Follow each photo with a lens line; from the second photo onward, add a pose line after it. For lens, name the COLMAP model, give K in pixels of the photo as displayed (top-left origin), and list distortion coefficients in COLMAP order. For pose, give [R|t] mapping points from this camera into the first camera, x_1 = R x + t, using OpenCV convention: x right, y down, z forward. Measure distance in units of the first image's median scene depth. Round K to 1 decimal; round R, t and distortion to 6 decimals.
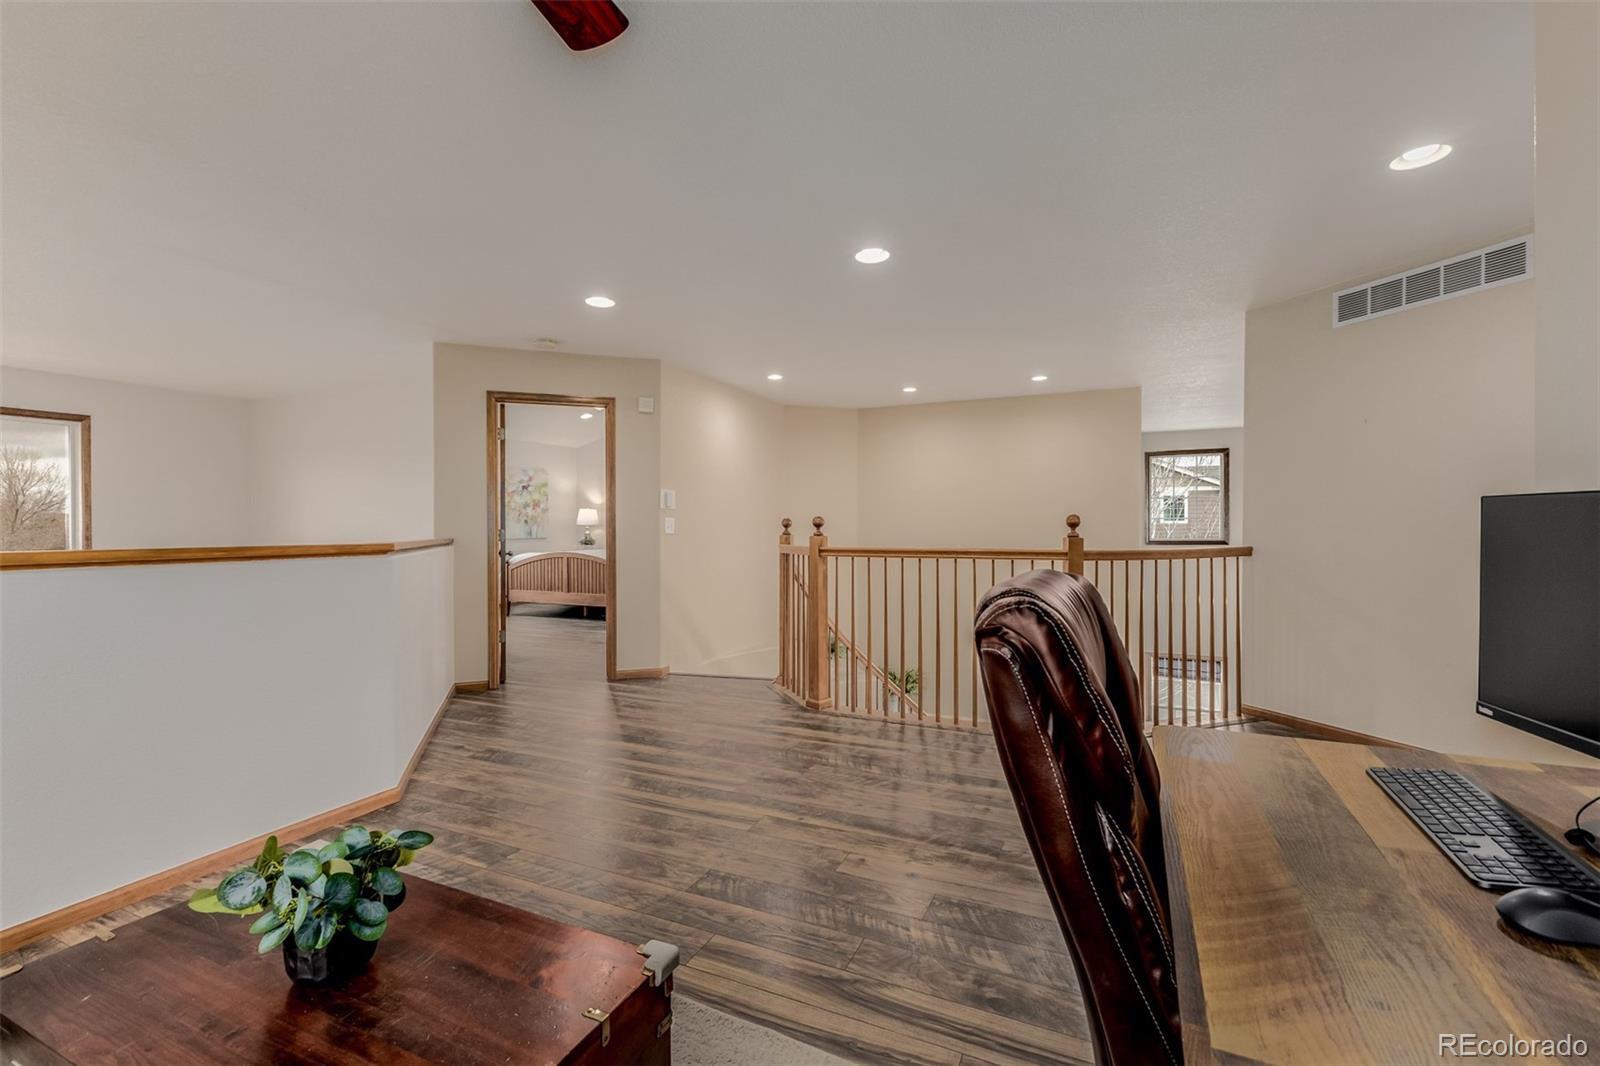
lens RADIAL K [[697.9, 0, 795.1], [0, 697.9, 525.6], [0, 0, 1]] dist [0.015161, -0.003559]
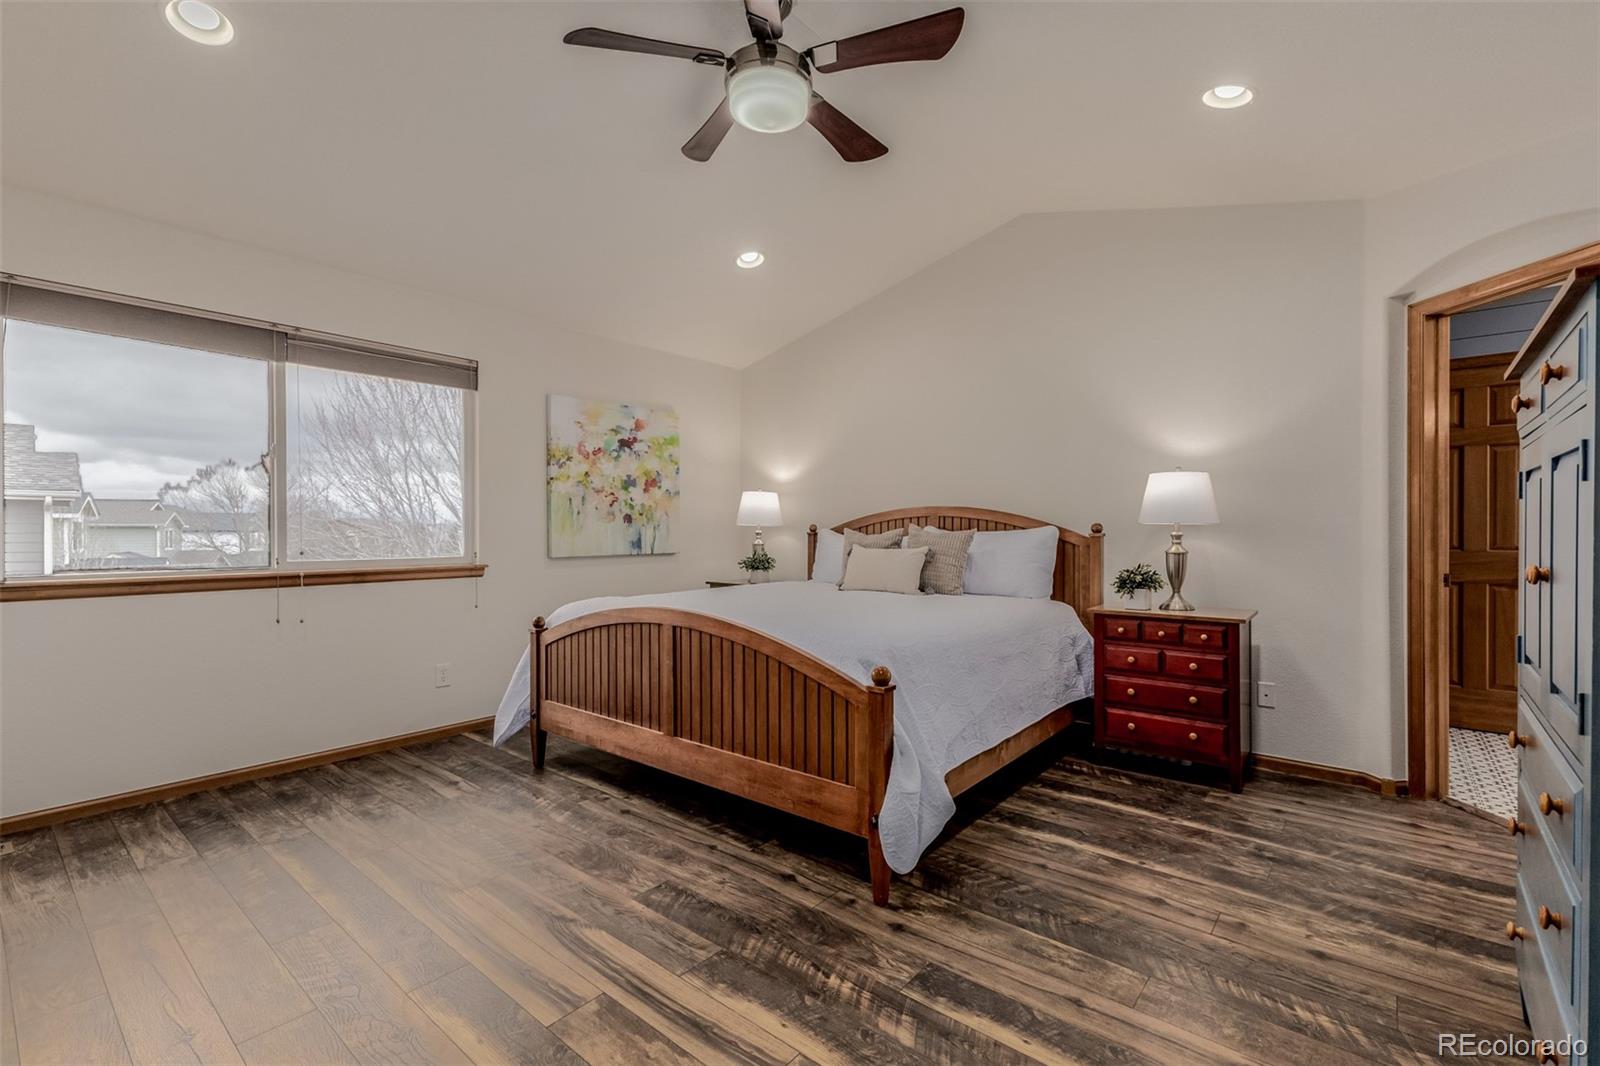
lens RADIAL K [[697.9, 0, 809.1], [0, 697.9, 535.6], [0, 0, 1]] dist [0.015161, -0.003559]
pose [[0.966400, 0.000932, -0.257043, -0.168536], [0.001130, 0.999968, 0.007874, 0.002450], [0.257042, -0.007900, 0.966368, 0.649321]]
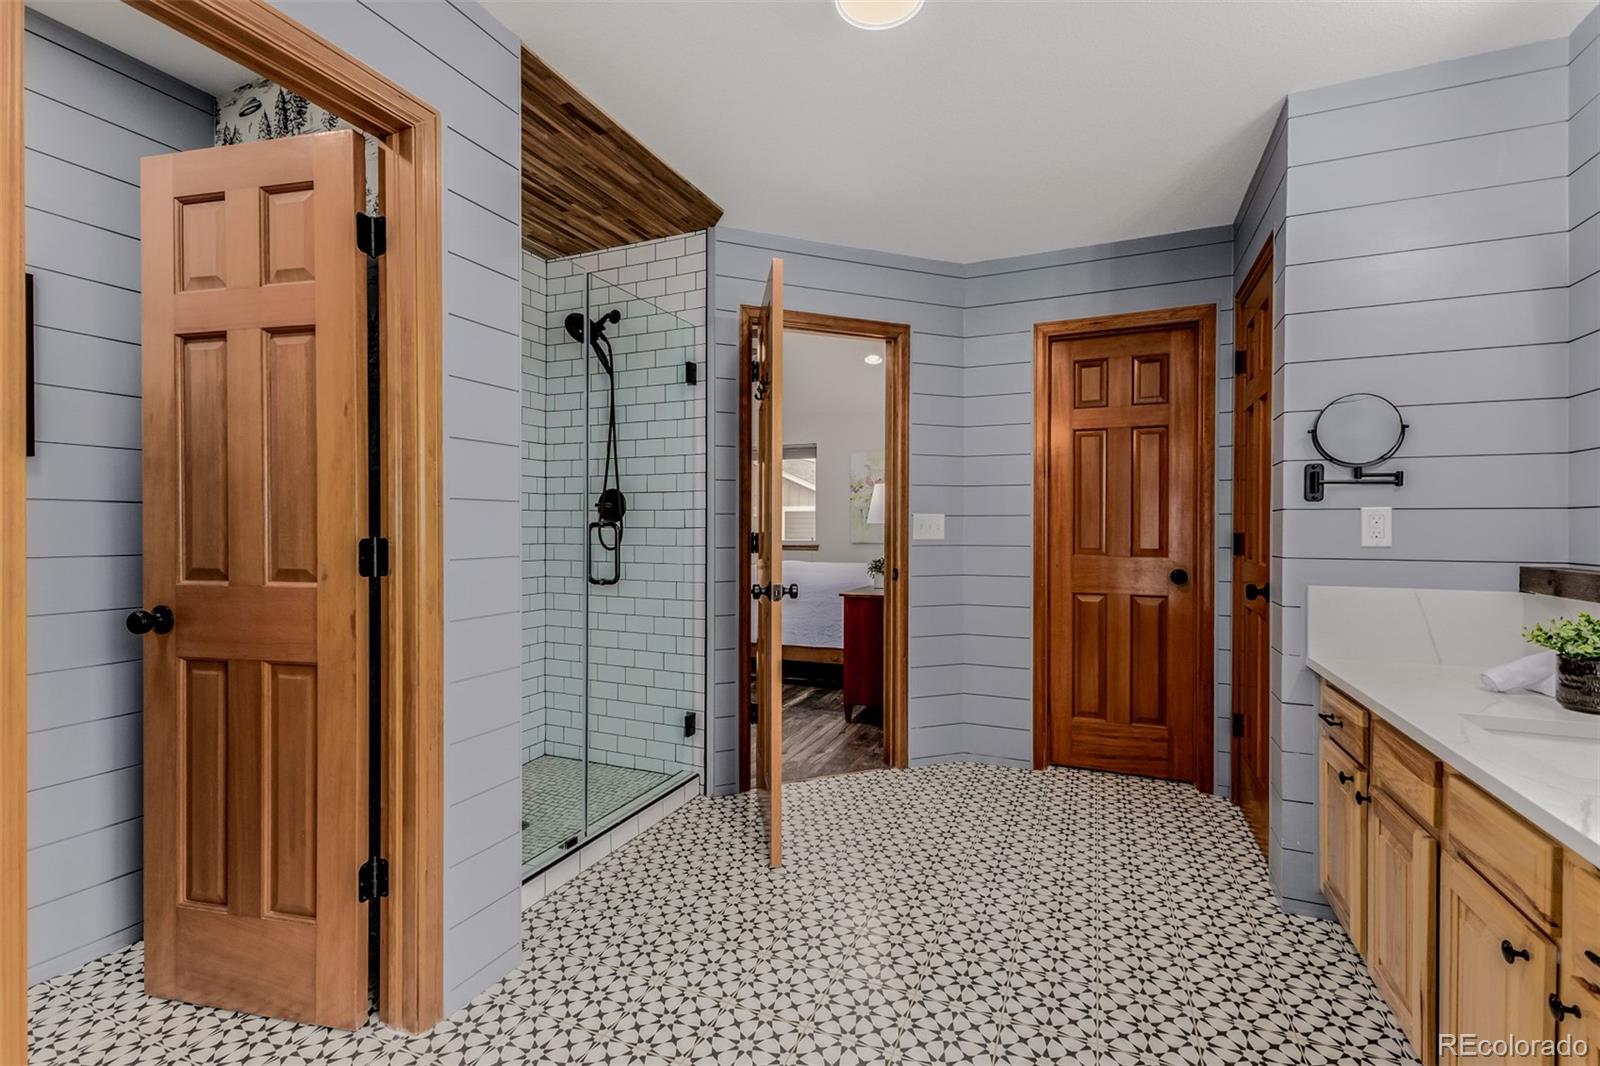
lens RADIAL K [[697.9, 0, 800.2], [0, 697.9, 530.1], [0, 0, 1]] dist [0.015161, -0.003559]
pose [[0.027056, 0.008040, -0.999602, 0.378455], [-0.001519, 0.999967, 0.008002, -0.000972], [0.999633, 0.001301, 0.027067, 0.969529]]
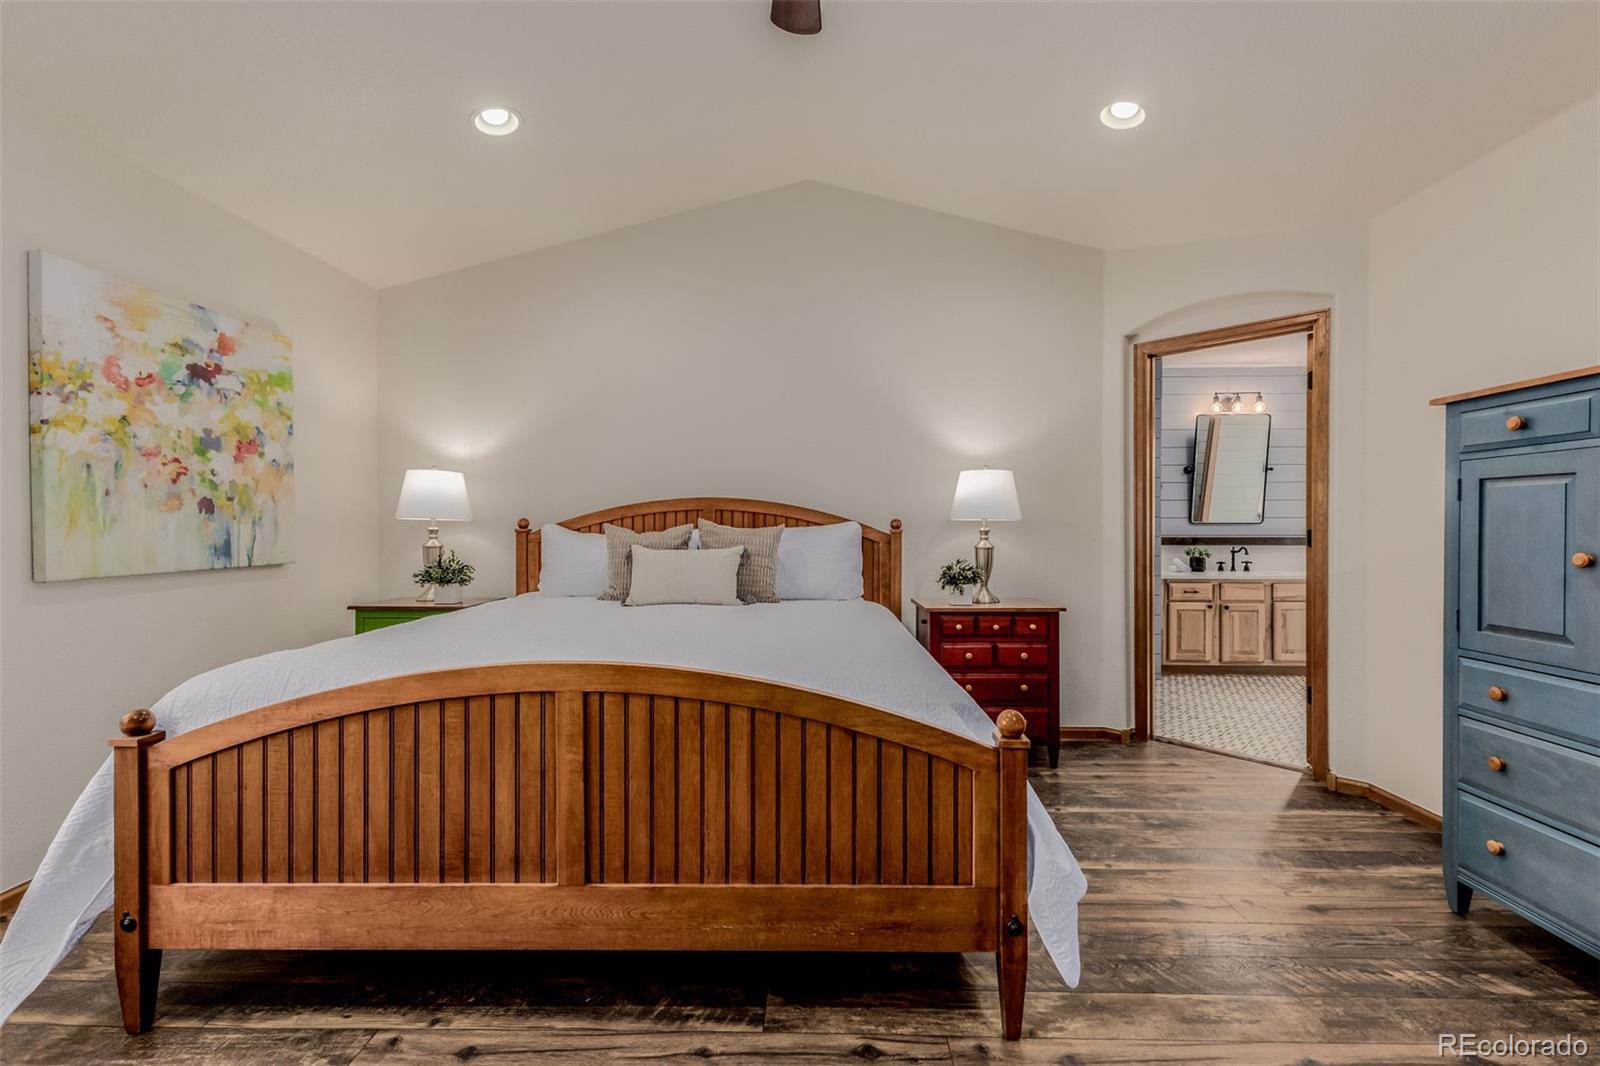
lens RADIAL K [[697.9, 0, 803.5], [0, 697.9, 532.6], [0, 0, 1]] dist [0.015161, -0.003559]
pose [[0.916924, -0.004921, 0.399032, -0.315722], [0.001345, 0.999956, 0.009239, 0.002554], [-0.399060, -0.007935, 0.916891, 0.741055]]
